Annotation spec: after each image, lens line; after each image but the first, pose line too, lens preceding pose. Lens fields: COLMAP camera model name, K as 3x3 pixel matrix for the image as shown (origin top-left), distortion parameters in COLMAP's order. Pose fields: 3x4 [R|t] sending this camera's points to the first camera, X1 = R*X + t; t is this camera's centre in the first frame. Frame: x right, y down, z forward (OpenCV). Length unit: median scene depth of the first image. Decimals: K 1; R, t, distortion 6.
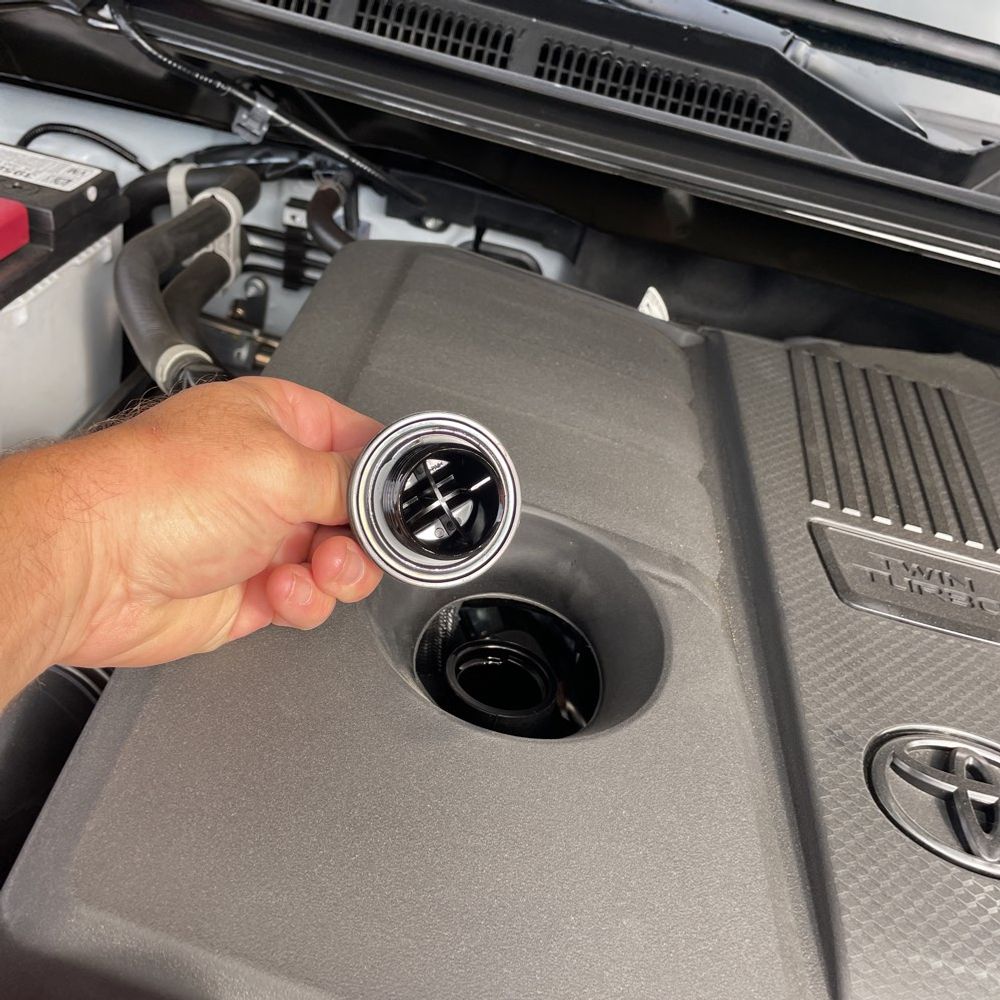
lens RADIAL K [[977.0, 0, 500.0], [0, 977.0, 500.0], [0, 0, 1]] dist [0.072199, -0.102245]
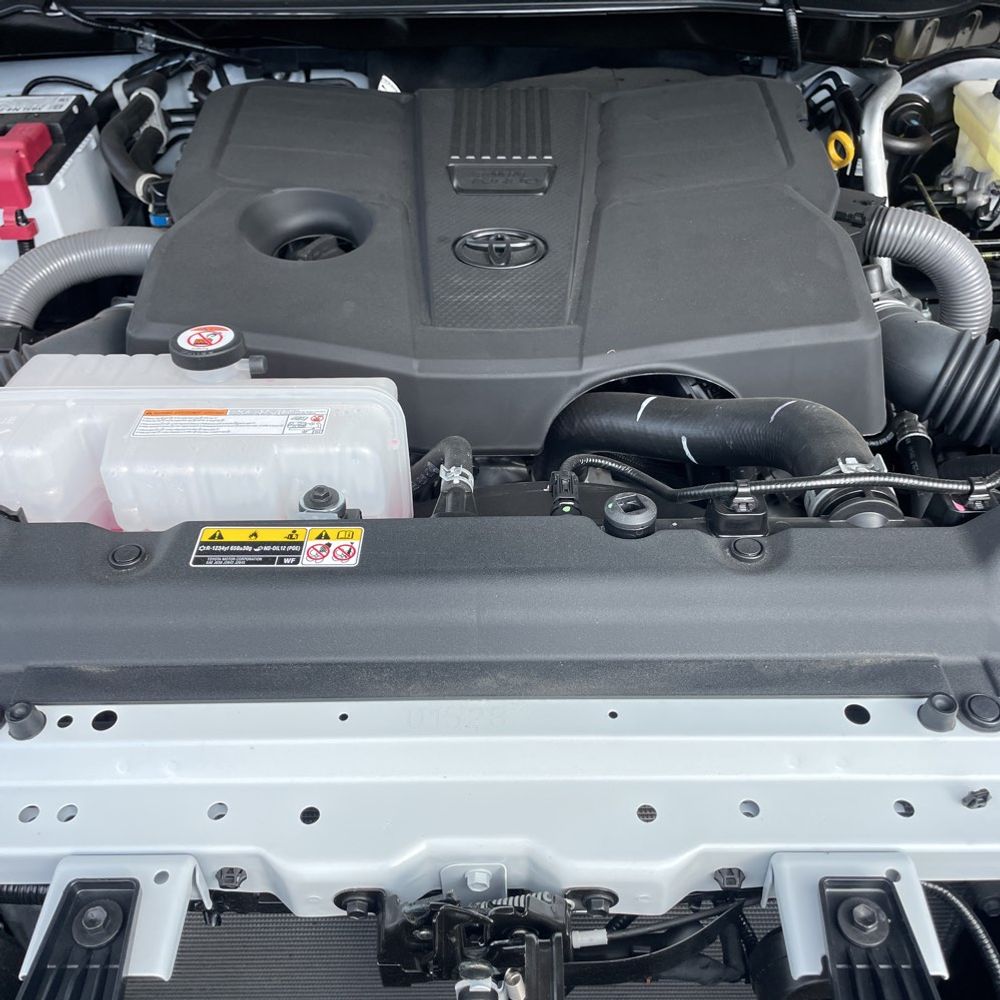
lens RADIAL K [[977.0, 0, 500.0], [0, 977.0, 500.0], [0, 0, 1]] dist [0.072199, -0.102245]
pose [[0.966541, -0.246187, -0.072047, 0.284149], [0.253690, 0.958980, 0.126489, 0.334439], [0.037951, -0.140535, 0.989348, -0.838312]]
